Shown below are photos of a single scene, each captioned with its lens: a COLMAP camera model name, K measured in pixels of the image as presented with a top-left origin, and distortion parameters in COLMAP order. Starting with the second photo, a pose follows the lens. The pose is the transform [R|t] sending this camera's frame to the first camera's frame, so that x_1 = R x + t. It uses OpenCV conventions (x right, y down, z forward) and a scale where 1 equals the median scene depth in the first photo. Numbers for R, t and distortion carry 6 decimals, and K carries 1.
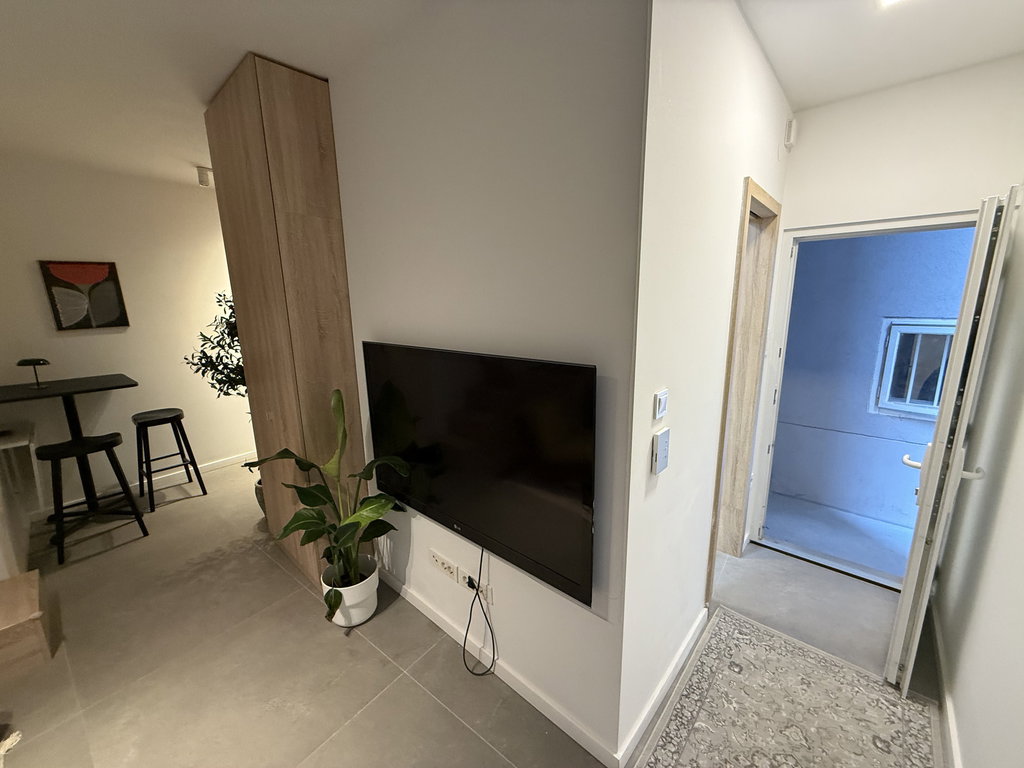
lens RADIAL K [[409.4, 0, 511.4], [0, 409.4, 382.0], [0, 0, 1]] dist [0.001833, 0.000609]
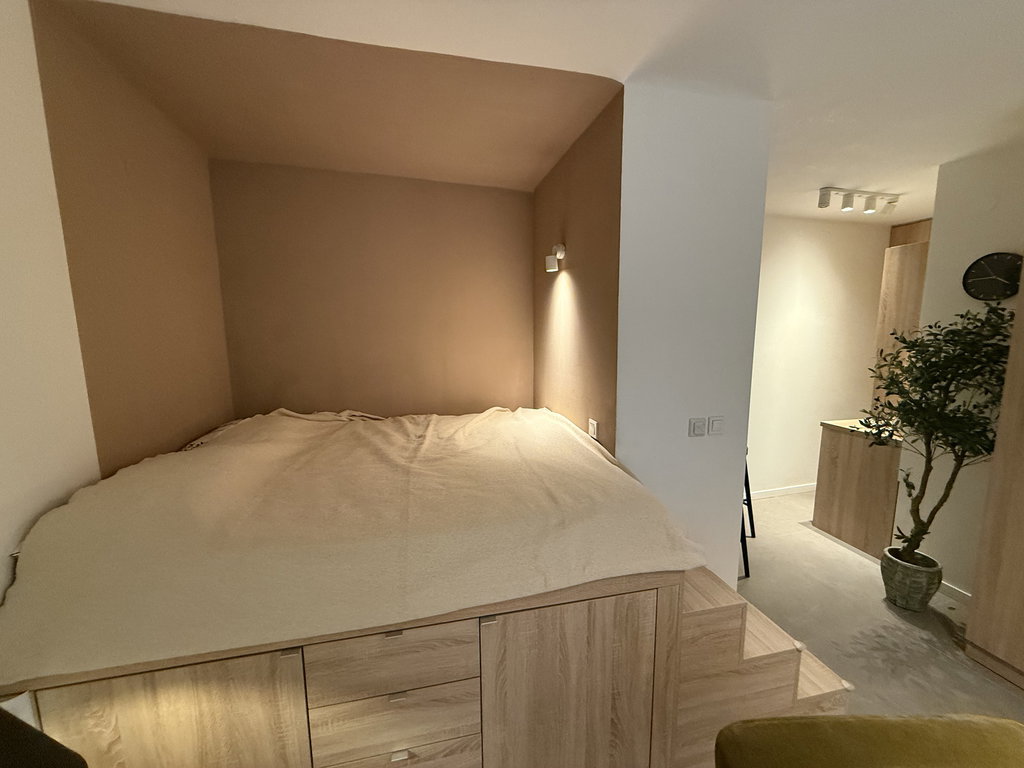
lens RADIAL K [[409.4, 0, 515.1], [0, 409.4, 384.5], [0, 0, 1]] dist [0.001833, 0.000609]
pose [[0.808906, 0.094955, -0.580220, -0.782448], [-0.129007, 0.991488, -0.017593, 0.019933], [0.573610, 0.089083, 0.814270, -0.115794]]
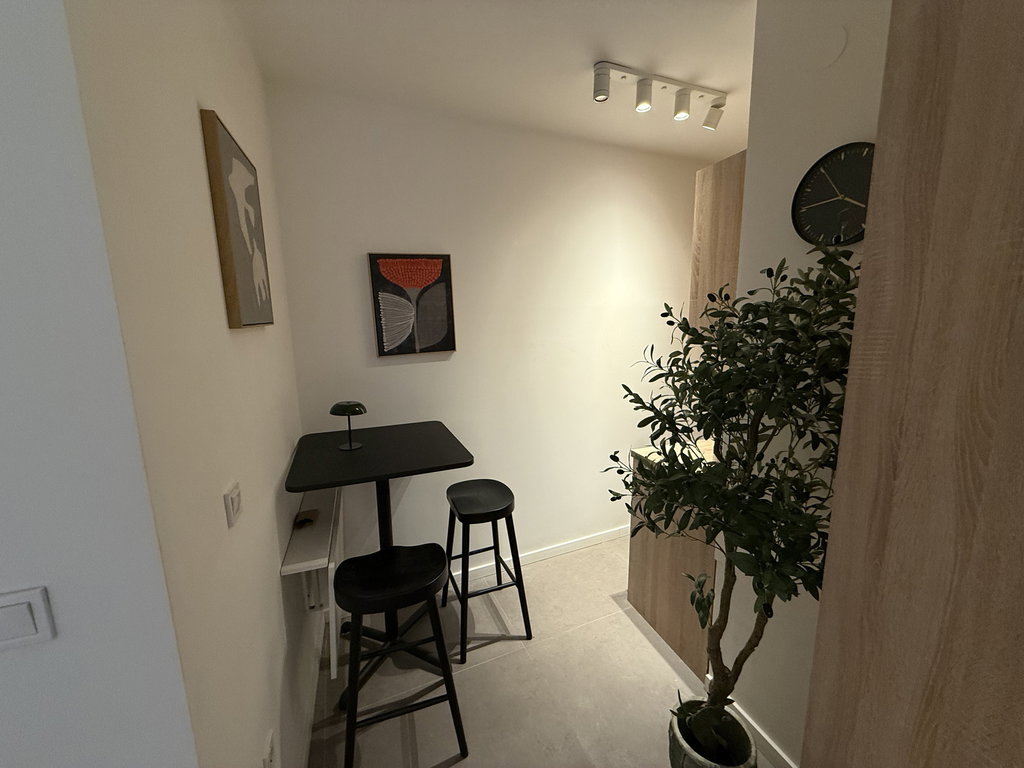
lens RADIAL K [[409.4, 0, 513.2], [0, 409.4, 385.3], [0, 0, 1]] dist [0.001833, 0.000609]
pose [[0.879084, 0.085429, -0.468949, -0.600552], [-0.095432, 0.995433, 0.002445, -0.102984], [0.467017, 0.042604, 0.883222, 0.519312]]
